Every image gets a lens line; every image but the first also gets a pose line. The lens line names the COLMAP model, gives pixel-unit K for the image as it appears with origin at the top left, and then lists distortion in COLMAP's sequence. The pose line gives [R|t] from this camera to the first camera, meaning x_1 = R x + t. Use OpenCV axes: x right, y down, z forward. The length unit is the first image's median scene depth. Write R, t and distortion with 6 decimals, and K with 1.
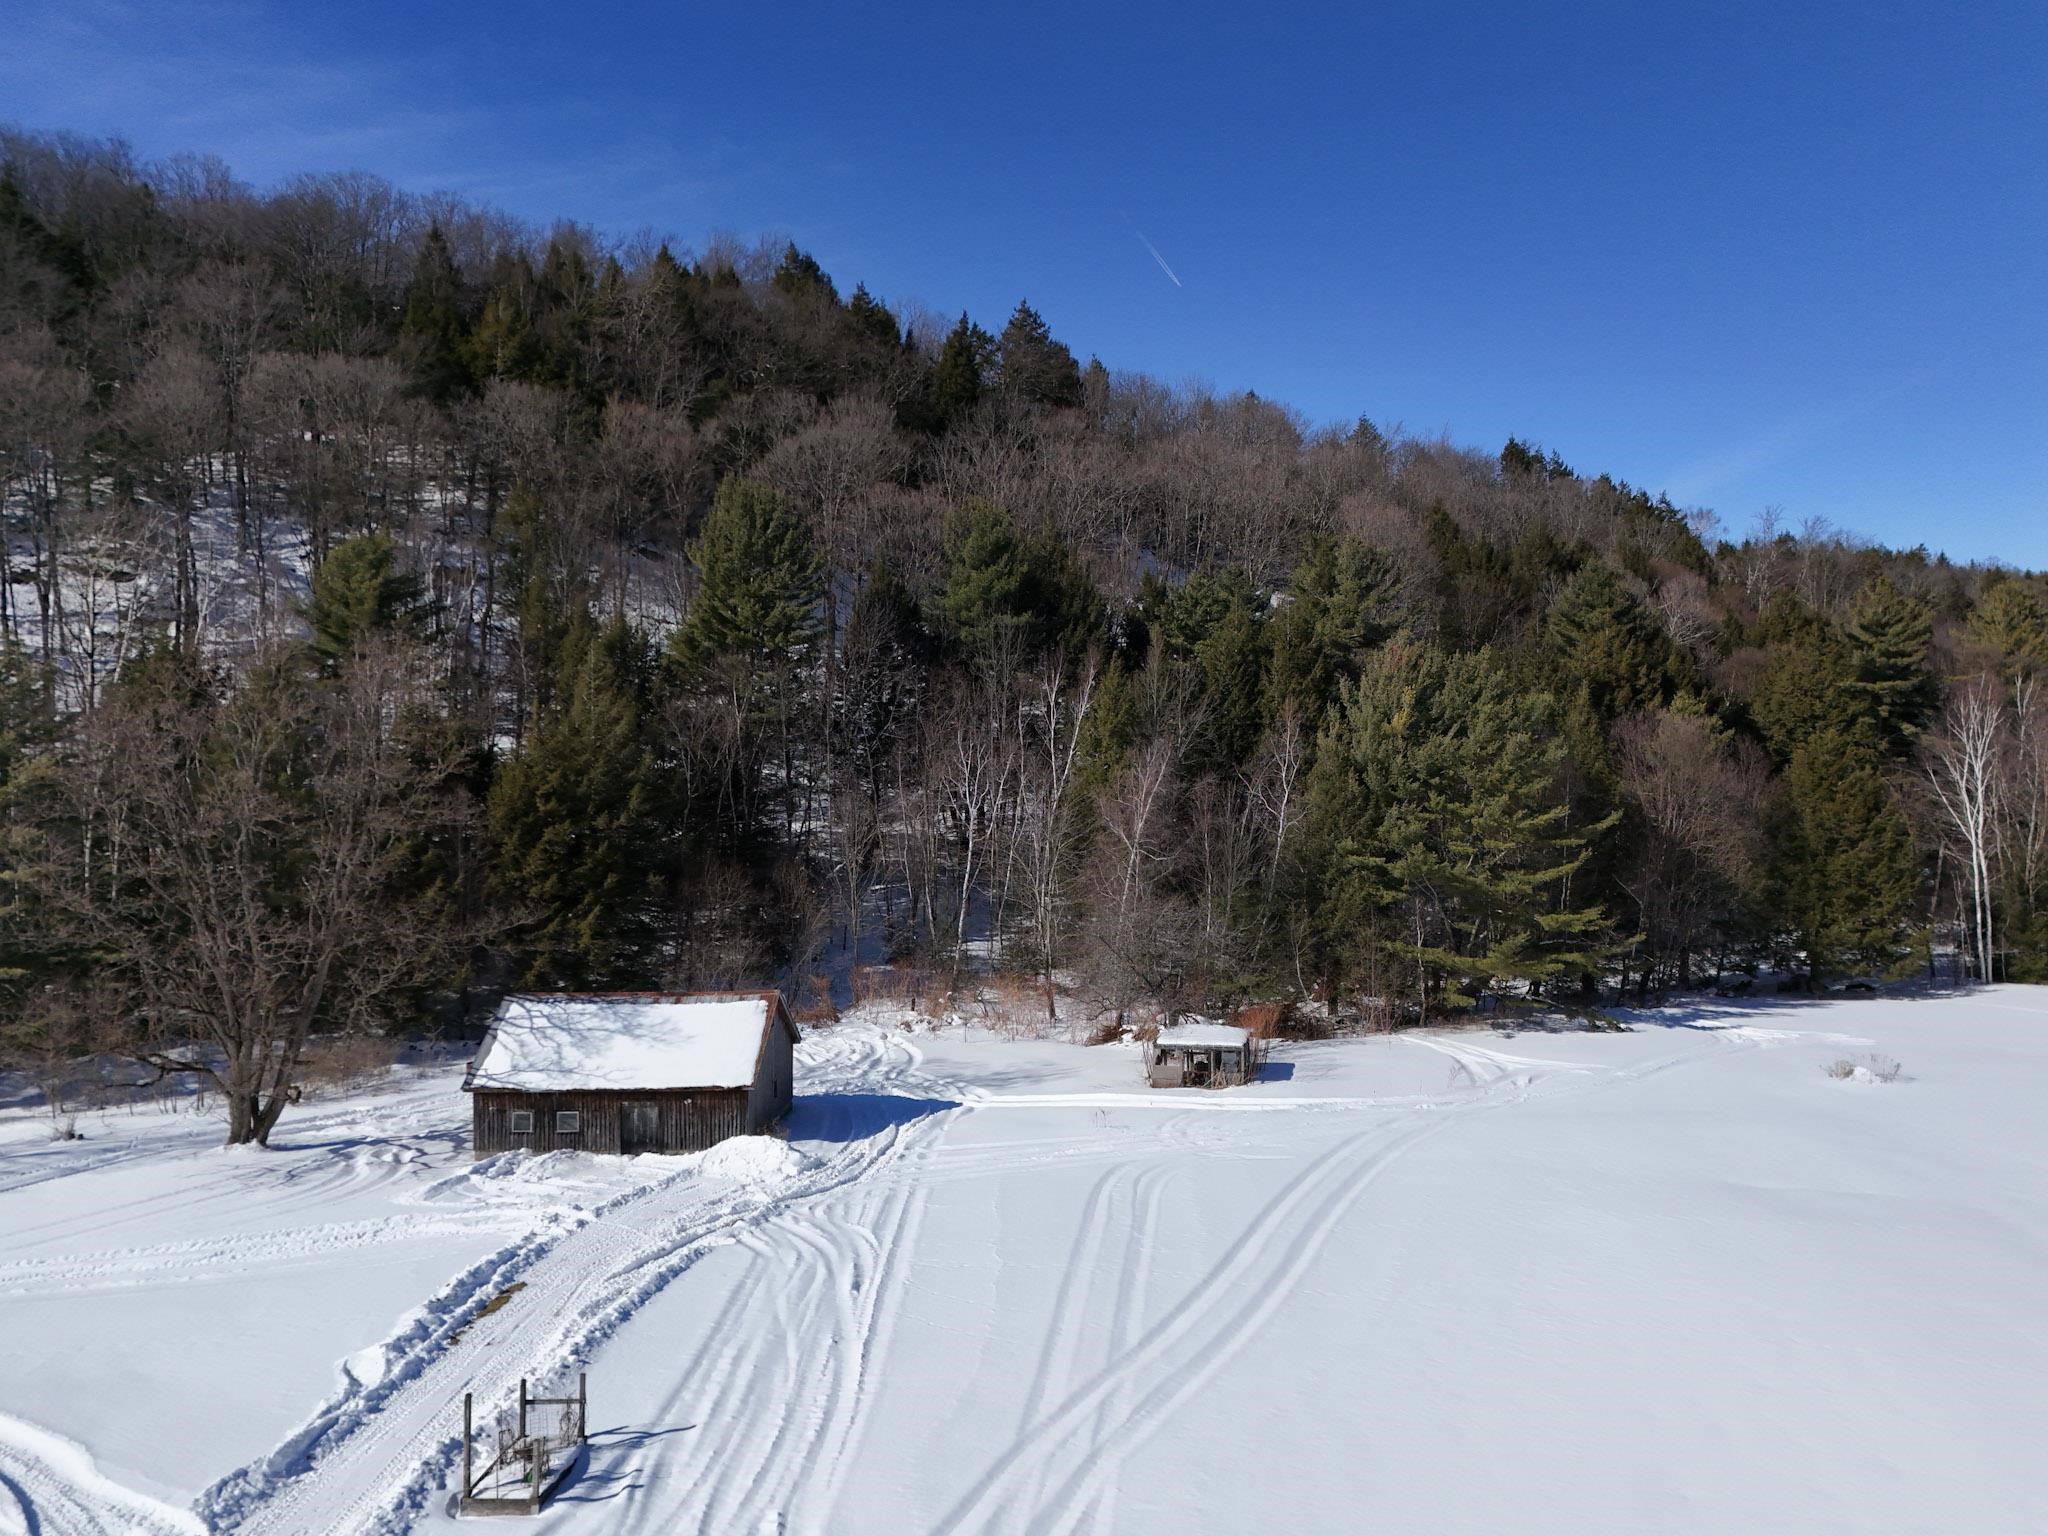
lens RADIAL K [[1518.0, 0, 1036.6], [0, 1518.0, 761.6], [0, 0, 1]] dist [0.062785, -0.050825]
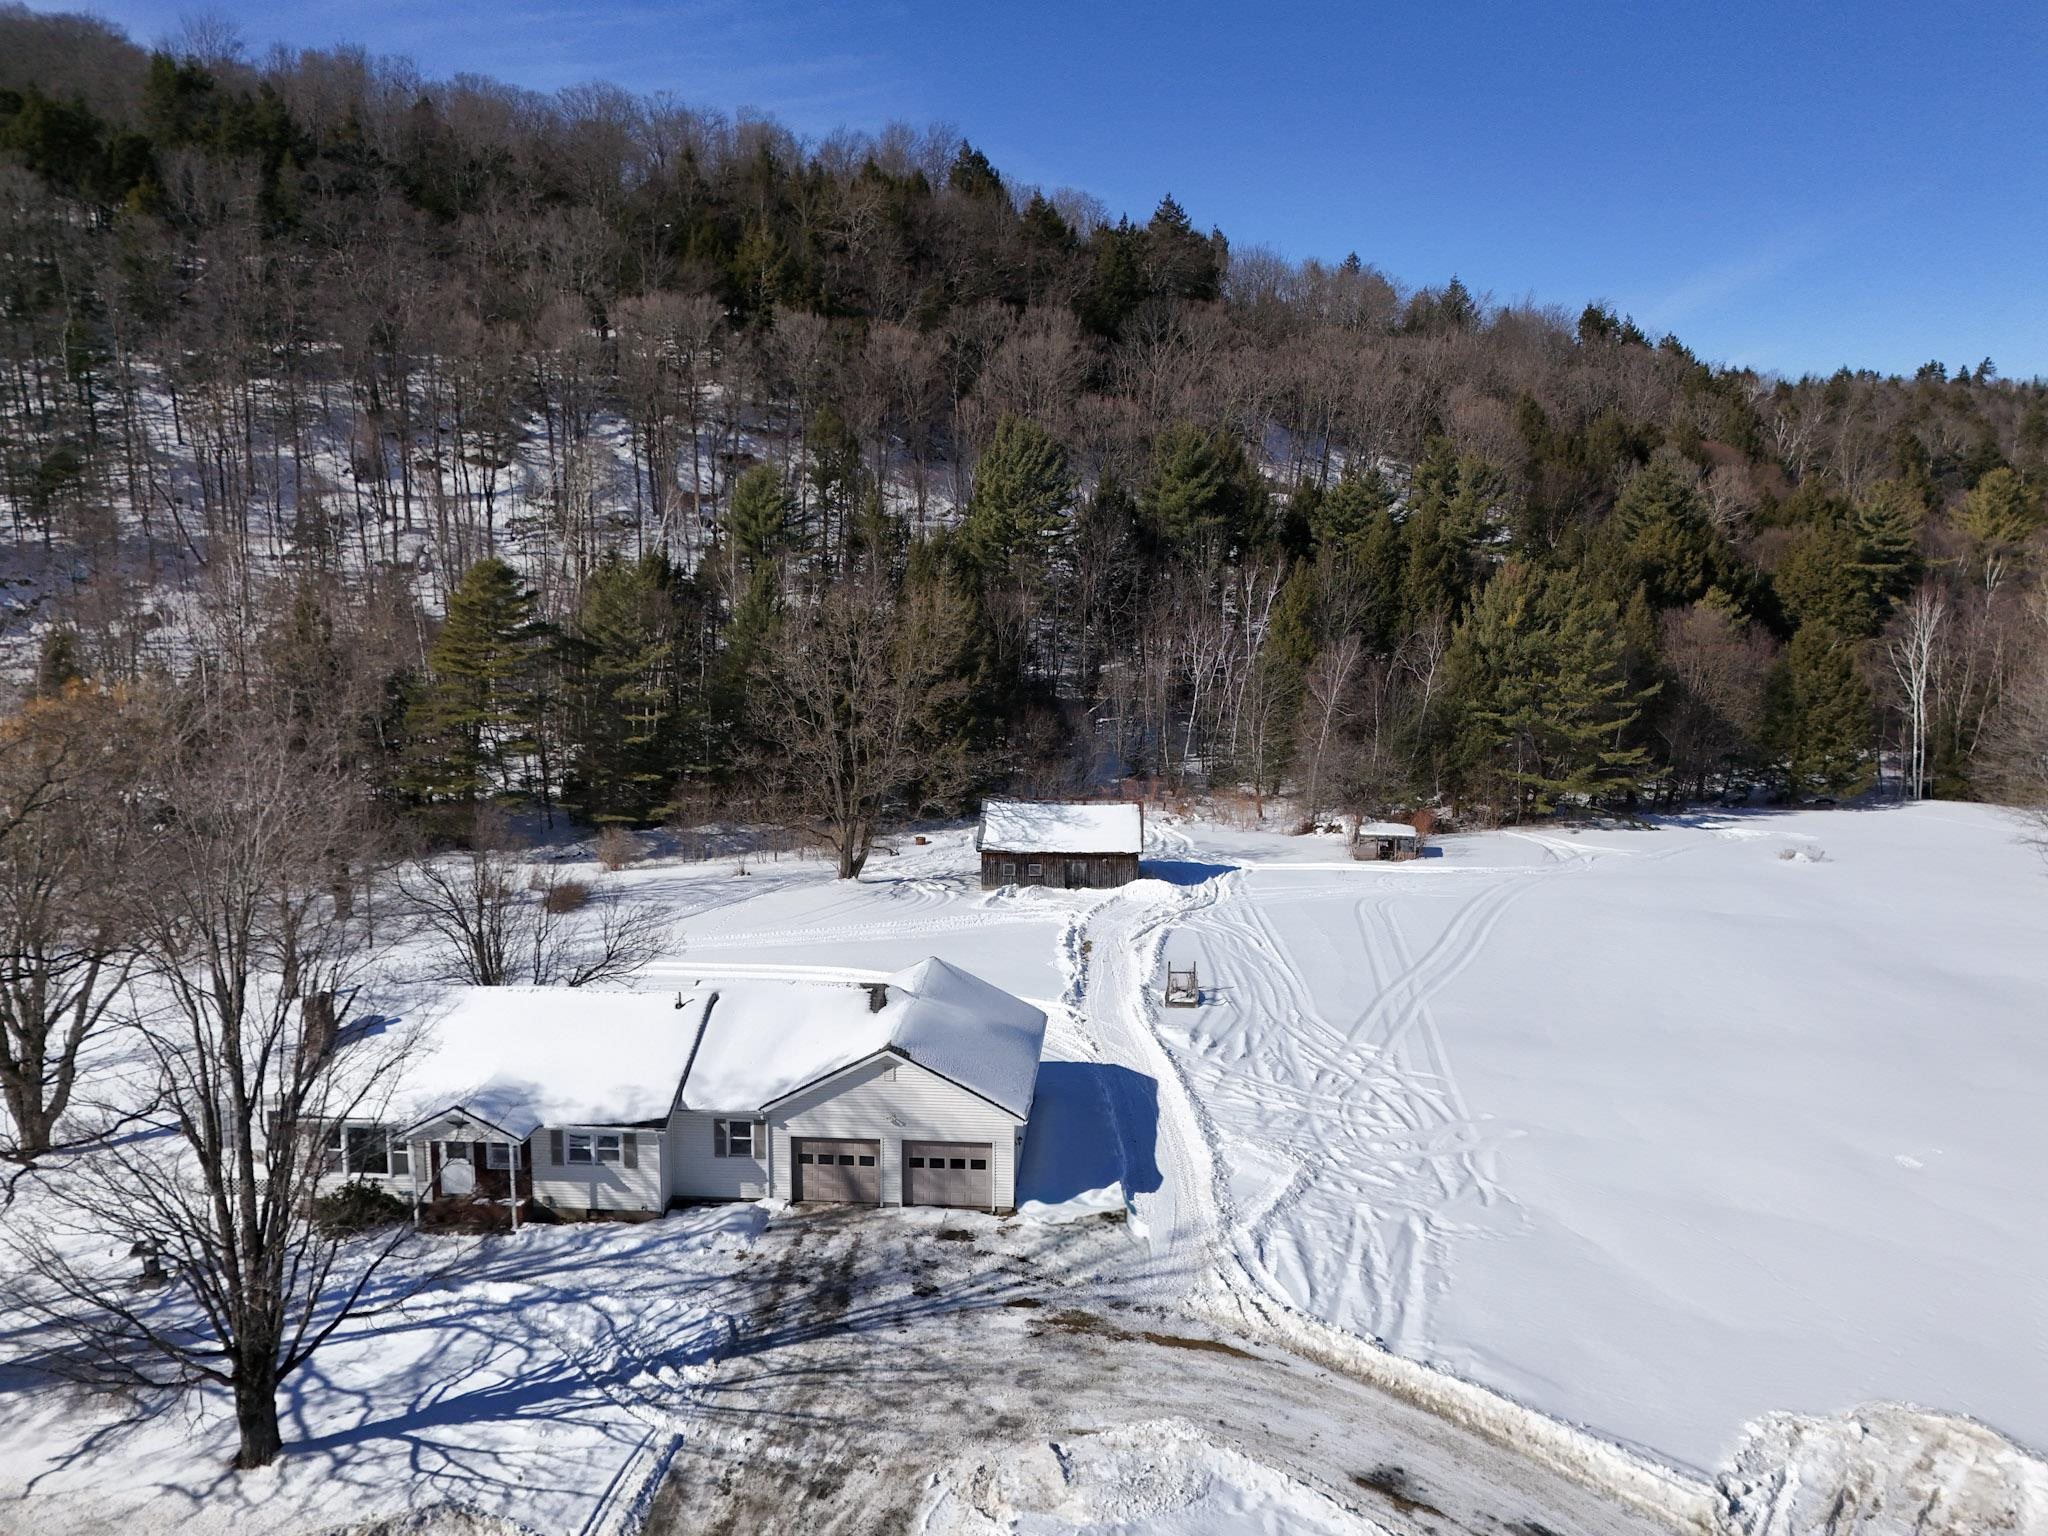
lens RADIAL K [[1518.0, 0, 1030.7], [0, 1518.0, 767.2], [0, 0, 1]] dist [0.062785, -0.050825]
pose [[0.999541, 0.014754, -0.026448, -0.175516], [-0.010987, 0.990466, 0.137317, -0.078819], [0.028222, -0.136963, 0.990174, -0.462554]]
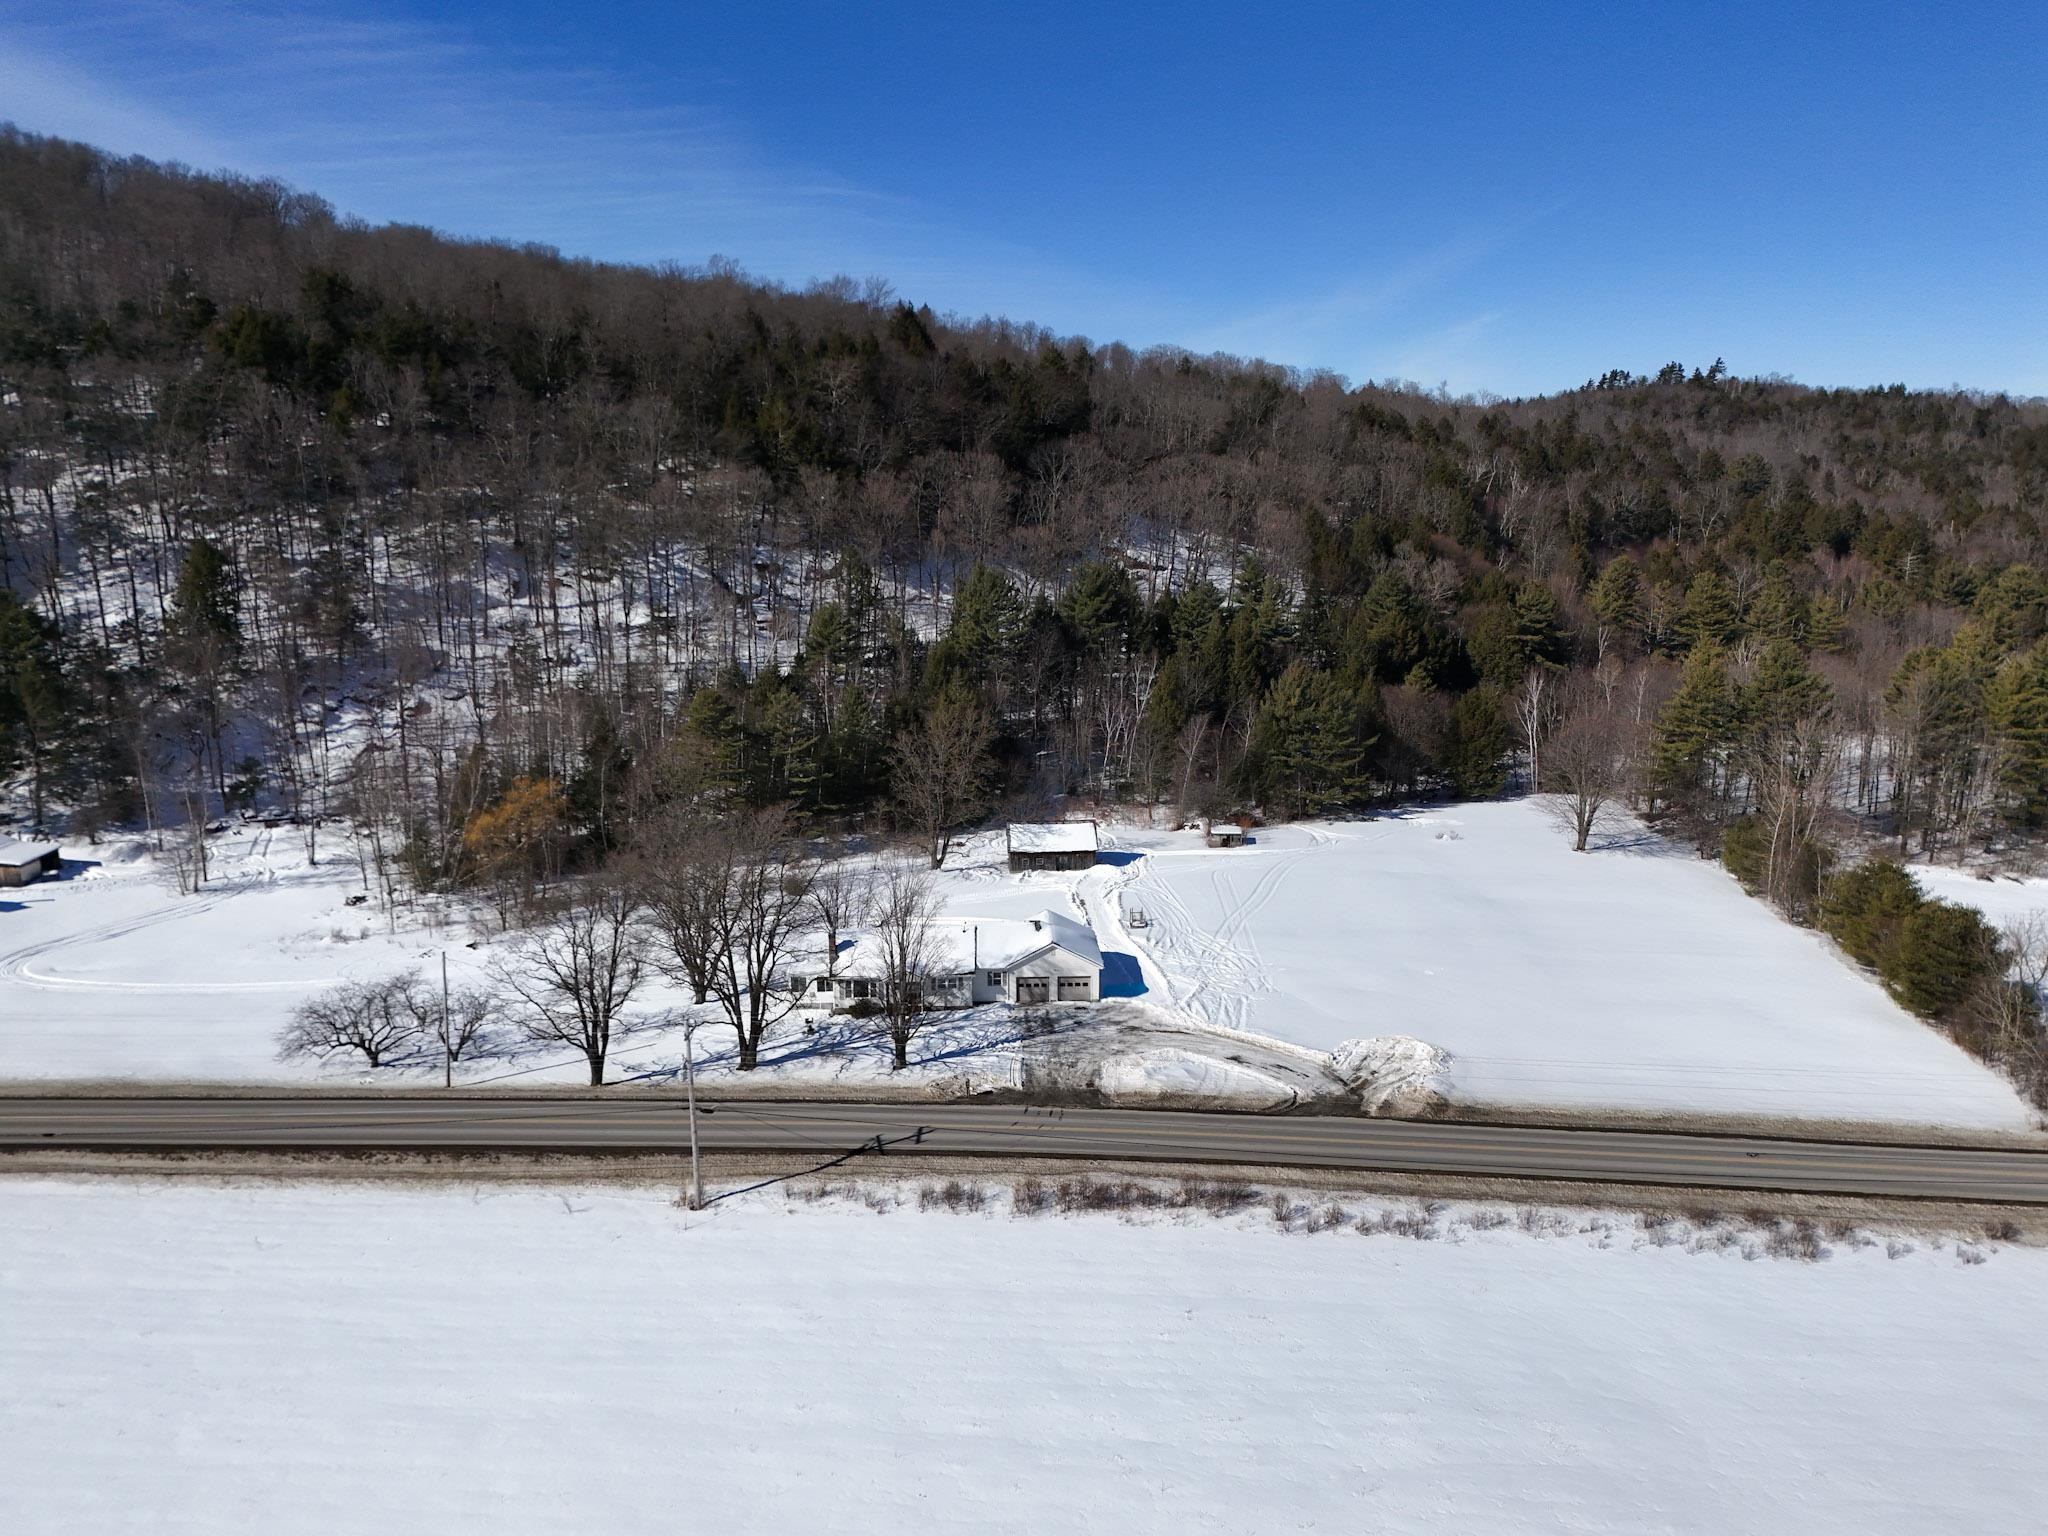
lens RADIAL K [[1518.0, 0, 1009.8], [0, 1518.0, 775.7], [0, 0, 1]] dist [0.062785, -0.050825]
pose [[0.997536, -0.016318, 0.068239, -0.384762], [0.004196, 0.984714, 0.174129, -0.329503], [-0.070038, -0.173413, 0.982356, -1.388451]]
